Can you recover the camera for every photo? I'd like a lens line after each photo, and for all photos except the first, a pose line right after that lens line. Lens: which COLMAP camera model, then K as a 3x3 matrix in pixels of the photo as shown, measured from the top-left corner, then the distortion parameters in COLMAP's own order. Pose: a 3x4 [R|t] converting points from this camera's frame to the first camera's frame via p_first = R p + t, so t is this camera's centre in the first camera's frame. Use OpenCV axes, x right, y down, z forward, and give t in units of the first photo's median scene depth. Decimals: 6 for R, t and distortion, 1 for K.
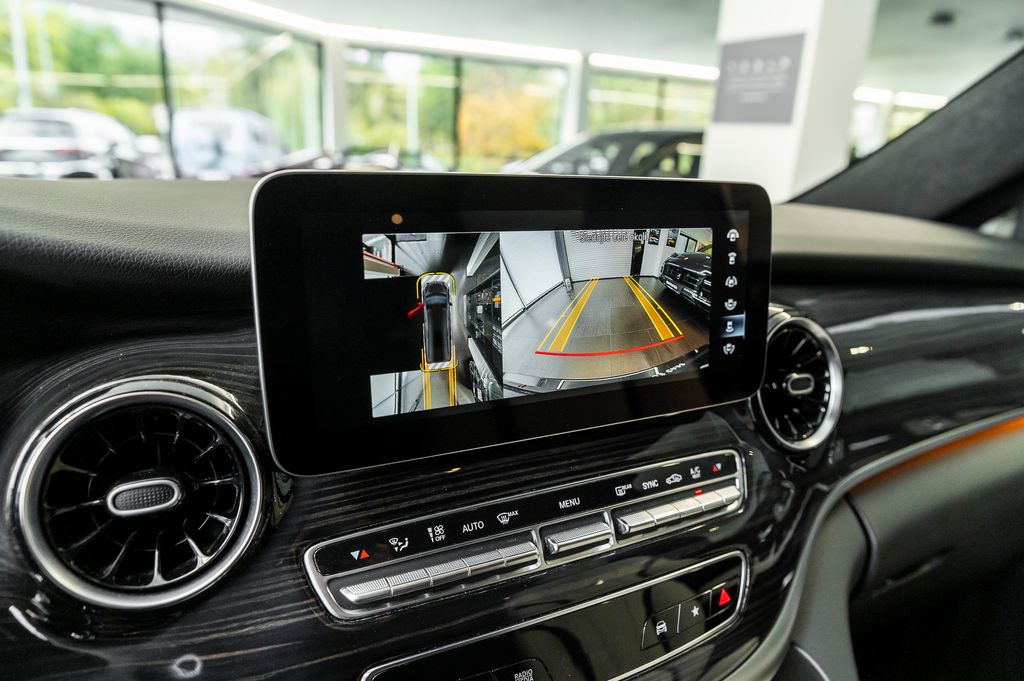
lens RADIAL K [[701.0, 0, 513.5], [0, 701.0, 372.4], [0, 0, 1]] dist [-0.001908, -0.003469]
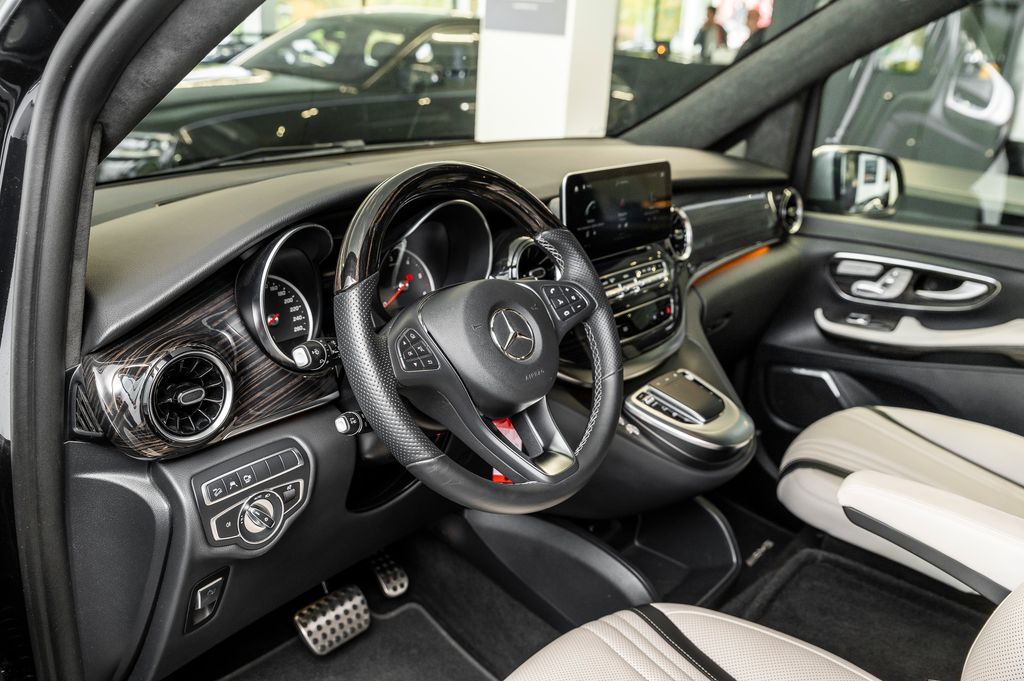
lens RADIAL K [[839.9, 0, 512.0], [0, 839.9, 340.5], [0, 0, 1]] dist [0.003157, 0.001366]
pose [[0.936716, -0.109086, 0.332661, -1.465177], [0.088511, 0.993138, 0.076437, 0.133116], [-0.338717, -0.042156, 0.939944, -2.013814]]
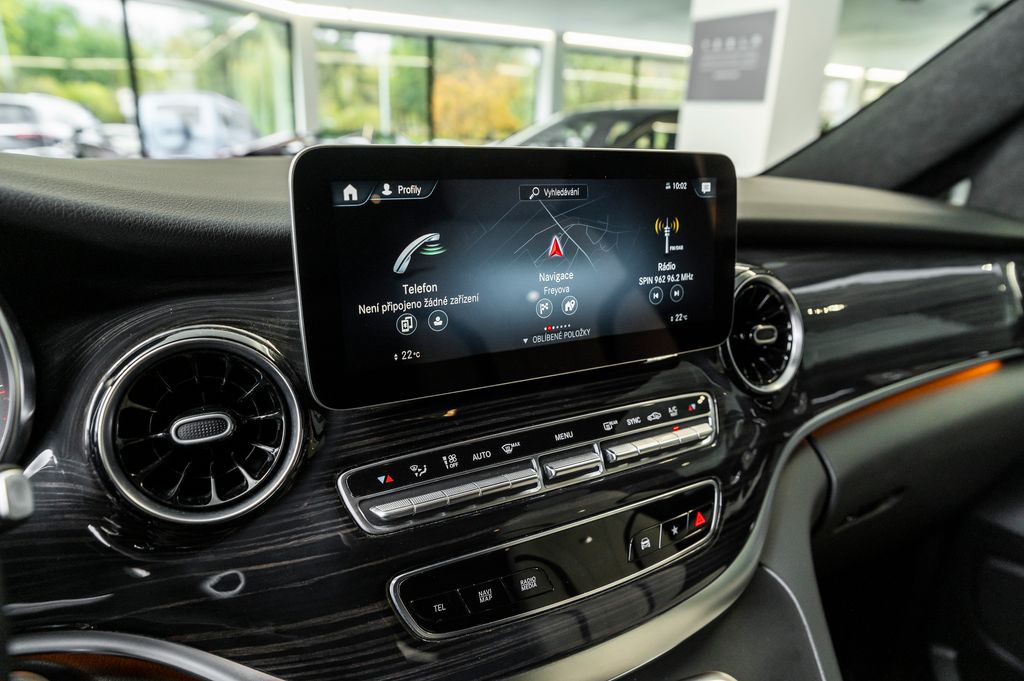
lens RADIAL K [[701.0, 0, 513.5], [0, 701.0, 372.4], [0, 0, 1]] dist [-0.001908, -0.003469]
pose [[0.999363, -0.021400, 0.028568, -0.030551], [0.020680, 0.999467, 0.025273, 0.048265], [-0.029094, -0.024666, 0.999272, -0.128386]]
